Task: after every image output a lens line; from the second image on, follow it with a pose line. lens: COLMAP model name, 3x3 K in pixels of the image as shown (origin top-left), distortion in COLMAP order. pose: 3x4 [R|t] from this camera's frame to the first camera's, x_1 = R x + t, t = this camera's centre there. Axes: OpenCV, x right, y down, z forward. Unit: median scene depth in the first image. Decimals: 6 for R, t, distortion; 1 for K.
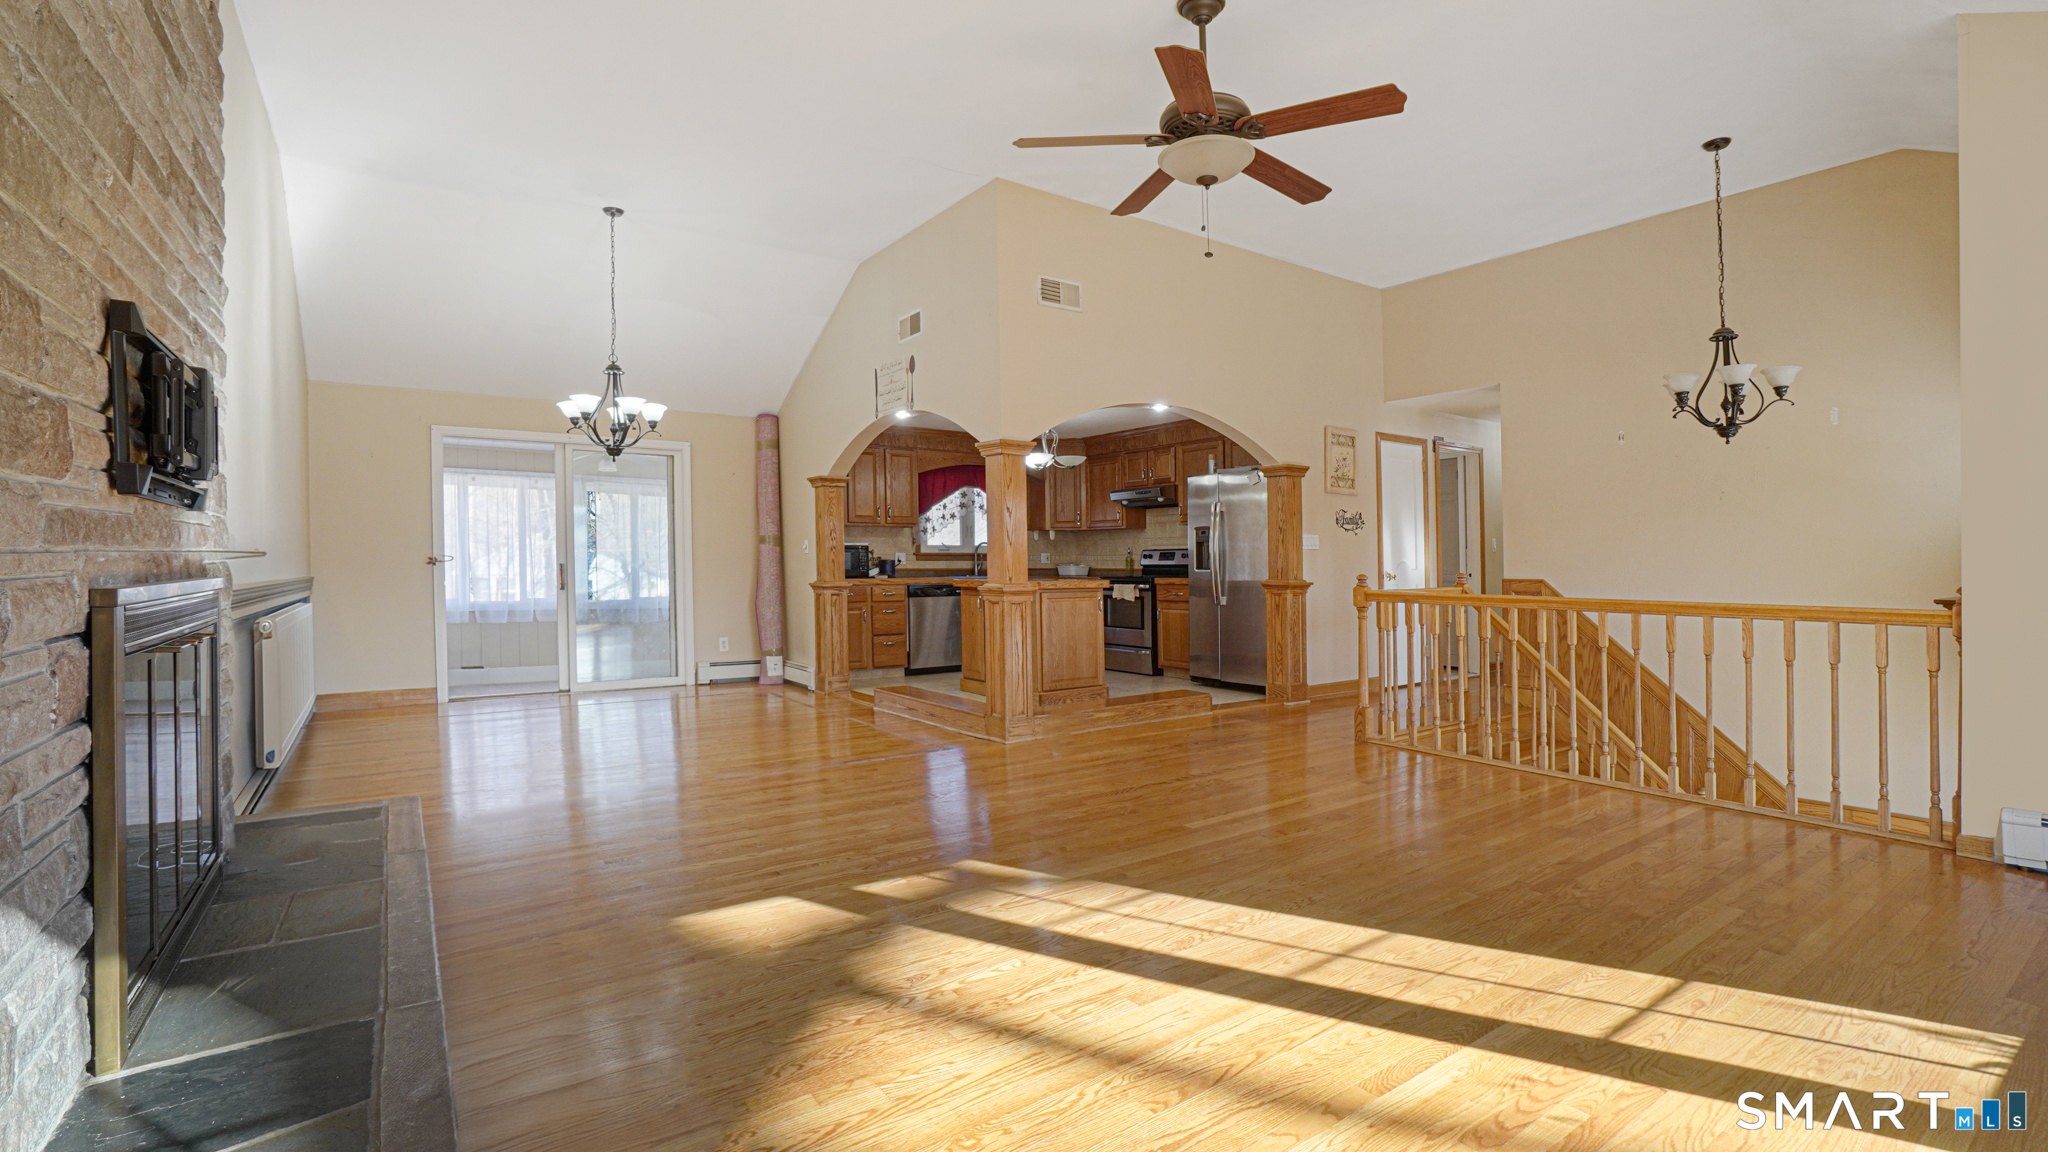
lens RADIAL K [[961.2, 0, 1024.0], [0, 961.2, 576.0], [0, 0, 1]] dist [-0.055962, -0.000081]
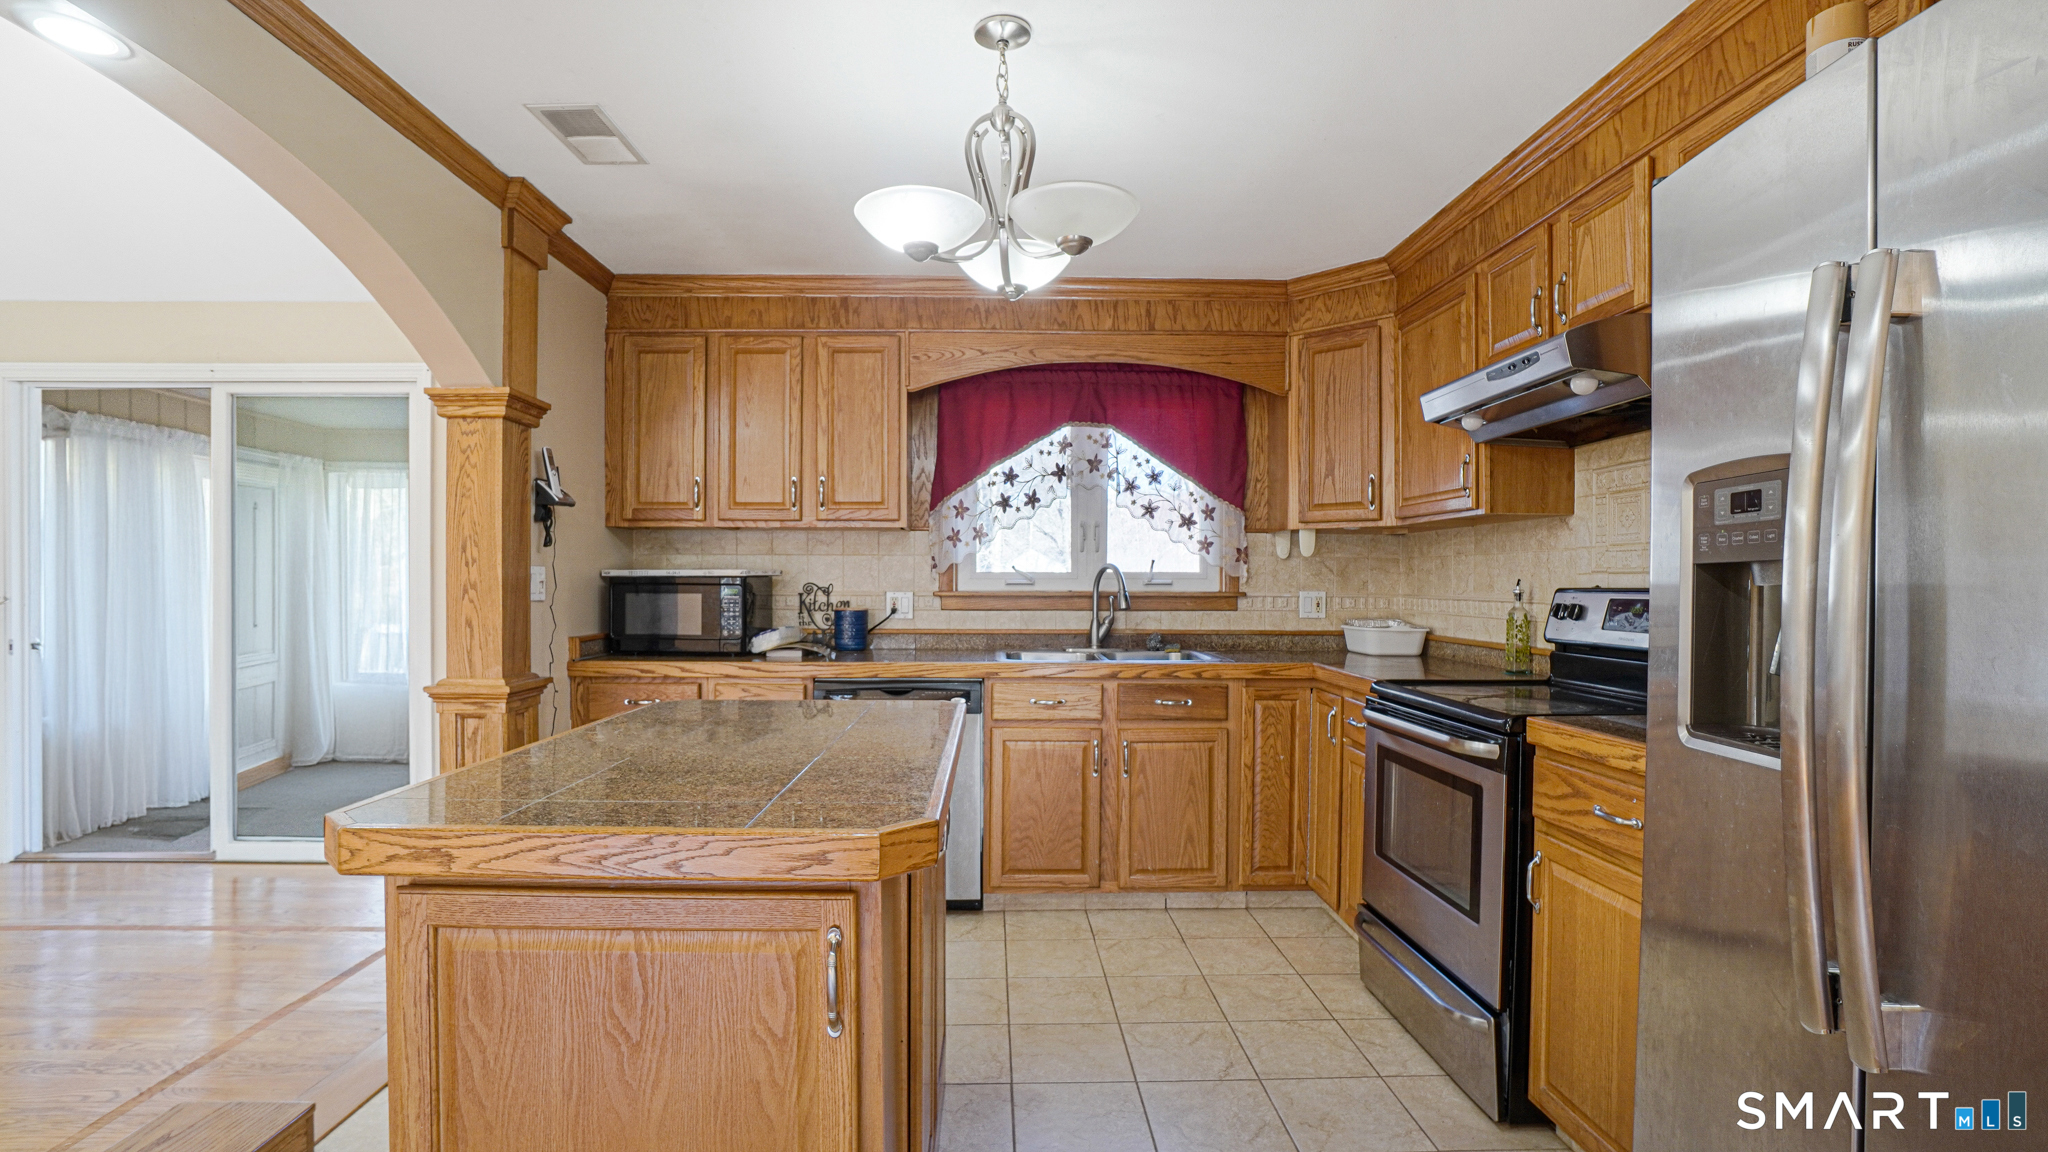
lens RADIAL K [[961.2, 0, 1024.0], [0, 961.2, 576.0], [0, 0, 1]] dist [-0.055962, -0.000081]
pose [[0.842517, 0.000516, -0.538669, 0.141608], [-0.011252, 0.999798, -0.016641, -0.024252], [0.538552, 0.020082, 0.842353, 0.676673]]
